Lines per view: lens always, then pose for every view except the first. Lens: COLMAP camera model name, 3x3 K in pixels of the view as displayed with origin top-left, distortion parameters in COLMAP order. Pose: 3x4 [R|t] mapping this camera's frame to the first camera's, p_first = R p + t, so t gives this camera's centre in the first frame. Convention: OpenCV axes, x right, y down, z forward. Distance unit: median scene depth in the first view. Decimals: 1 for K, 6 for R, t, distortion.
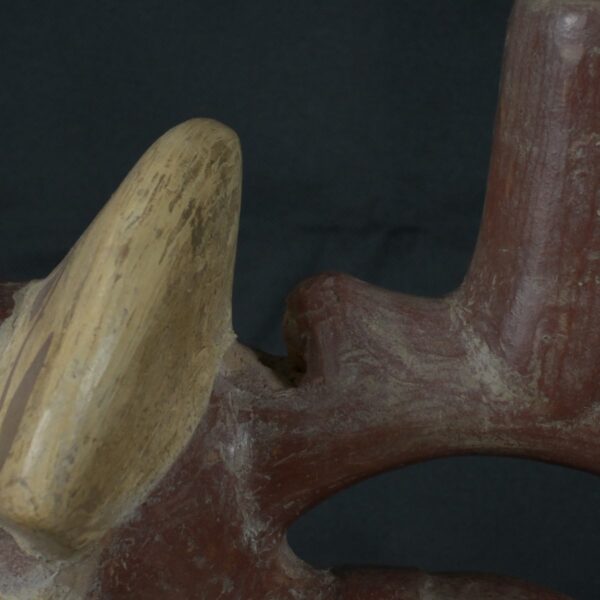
lens RADIAL K [[1480.7, 0, 300.0], [0, 1480.7, 300.0], [0, 0, 1]] dist [0.010772, 0.026010]
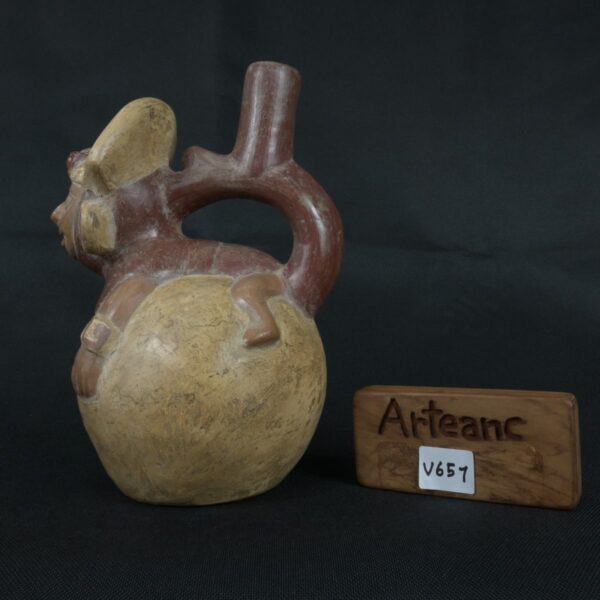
lens RADIAL K [[614.0, 0, 300.0], [0, 614.0, 300.0], [0, 0, 1]] dist [0.011727, -0.018800]
pose [[0.999193, 0.039395, -0.007868, 0.307363], [-0.040161, 0.974597, -0.220336, 0.679797], [-0.001012, 0.220475, 0.975392, -0.365620]]
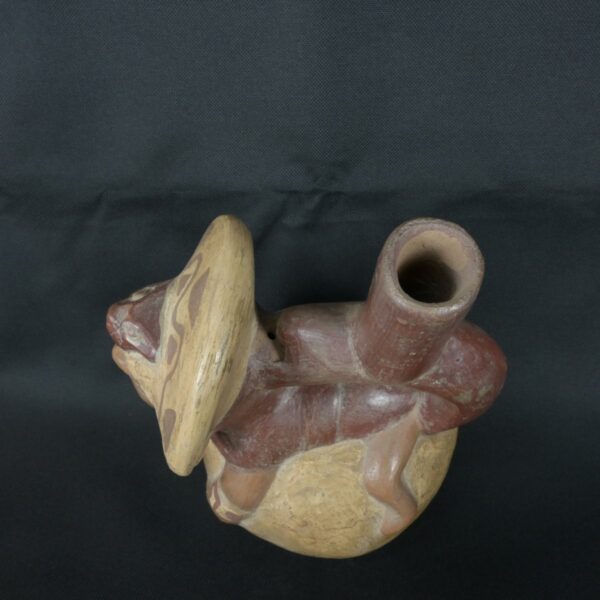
lens RADIAL K [[614.0, 0, 300.0], [0, 614.0, 300.0], [0, 0, 1]] dist [0.011727, -0.018800]
pose [[0.997536, 0.020636, -0.067050, 0.092590], [0.037007, 0.657175, 0.752829, -0.768979], [0.059599, -0.753455, 0.654792, 0.431560]]
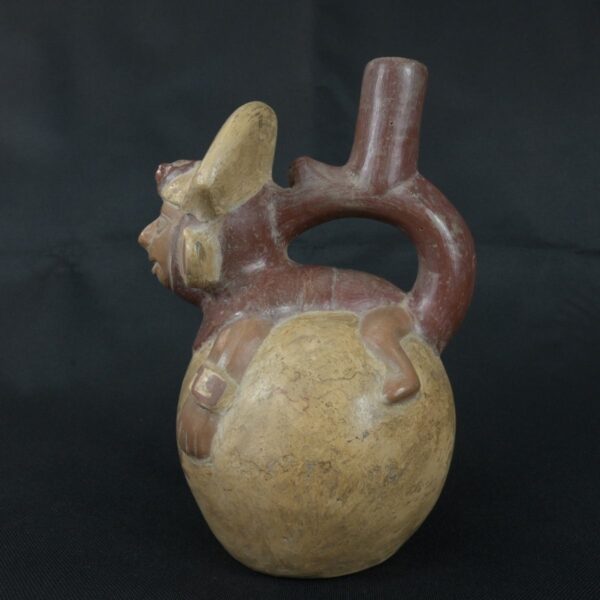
lens RADIAL K [[614.0, 0, 300.0], [0, 614.0, 300.0], [0, 0, 1]] dist [0.011727, -0.018800]
pose [[0.999044, 0.034753, -0.026506, 0.057576], [-0.038705, 0.985172, -0.167146, 0.504189], [0.020304, 0.168012, 0.985576, -0.205628]]
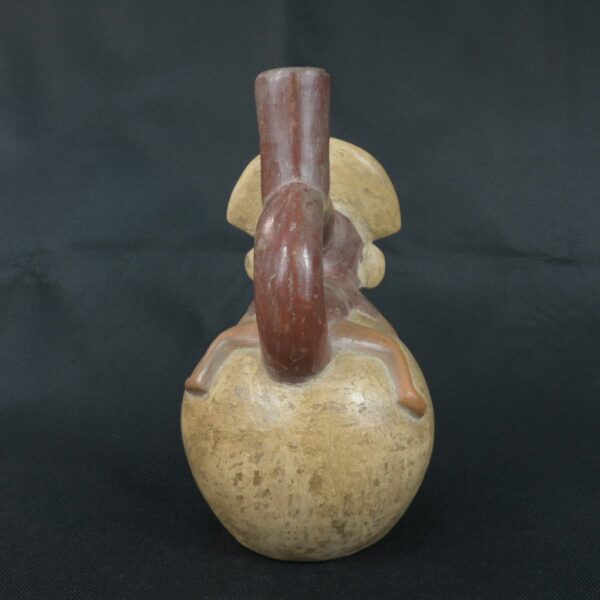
lens RADIAL K [[614.0, 0, 300.0], [0, 614.0, 300.0], [0, 0, 1]] dist [0.011727, -0.018800]
pose [[-0.087907, 0.116099, -0.989340, 1.488942], [-0.227681, 0.964552, 0.133420, 0.067045], [0.969760, 0.236983, -0.058357, 1.177684]]
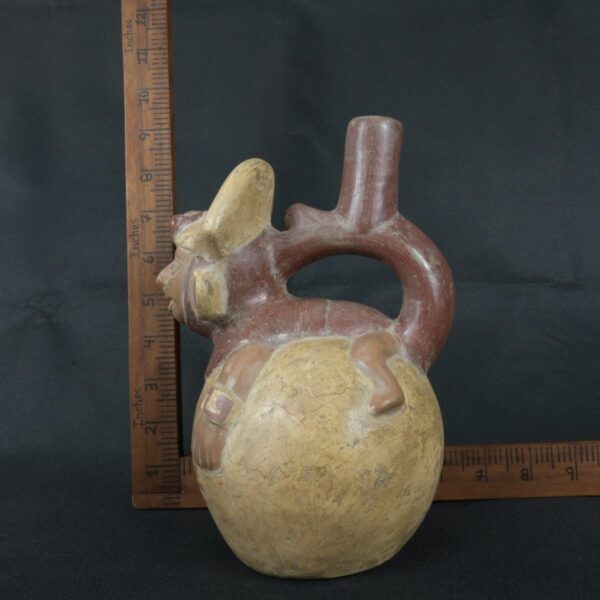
lens RADIAL K [[614.0, 0, 300.0], [0, 614.0, 300.0], [0, 0, 1]] dist [0.011727, -0.018800]
pose [[0.998110, -0.003787, -0.061342, 0.116867], [-0.011208, 0.970146, -0.242262, 0.574967], [0.060429, 0.242492, 0.968270, -0.359737]]
